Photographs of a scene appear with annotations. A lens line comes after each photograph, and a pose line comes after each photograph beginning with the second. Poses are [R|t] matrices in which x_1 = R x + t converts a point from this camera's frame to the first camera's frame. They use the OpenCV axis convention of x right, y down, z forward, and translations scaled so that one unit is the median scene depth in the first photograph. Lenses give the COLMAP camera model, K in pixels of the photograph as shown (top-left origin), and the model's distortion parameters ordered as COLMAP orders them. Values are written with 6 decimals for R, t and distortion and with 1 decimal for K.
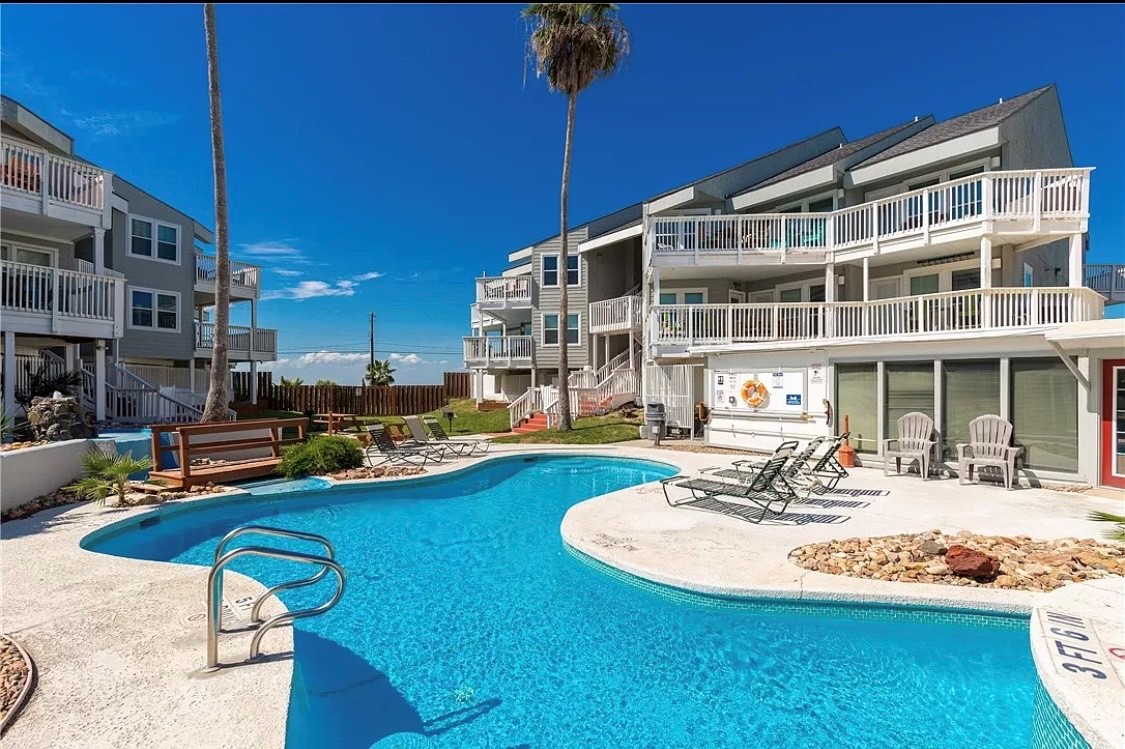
lens RADIAL K [[513.8, 0, 570.0], [0, 513.8, 384.6], [0, 0, 1]] dist [0.002760, 0.000444]
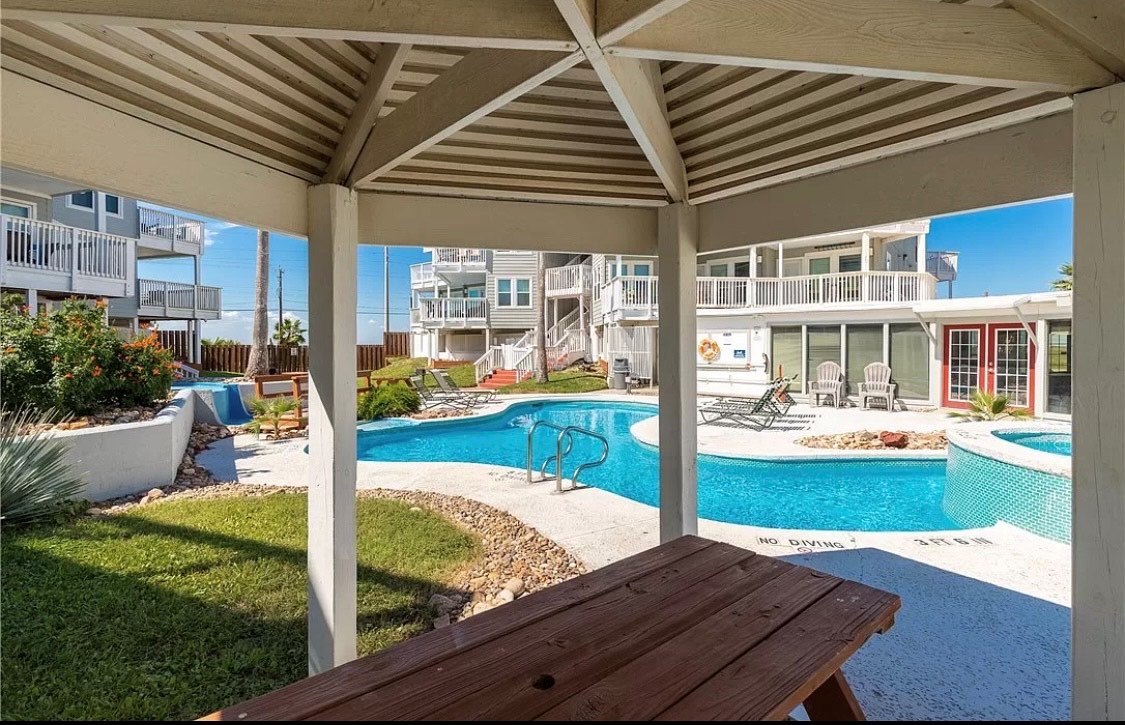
lens RADIAL K [[507.8, 0, 577.1], [0, 507.8, 350.5], [0, 0, 1]] dist [0.002899, 0.000156]
pose [[0.979500, -0.002901, 0.201425, -0.156100], [0.000798, 0.999944, 0.010521, 0.004822], [-0.201444, -0.010145, 0.979447, -0.120451]]
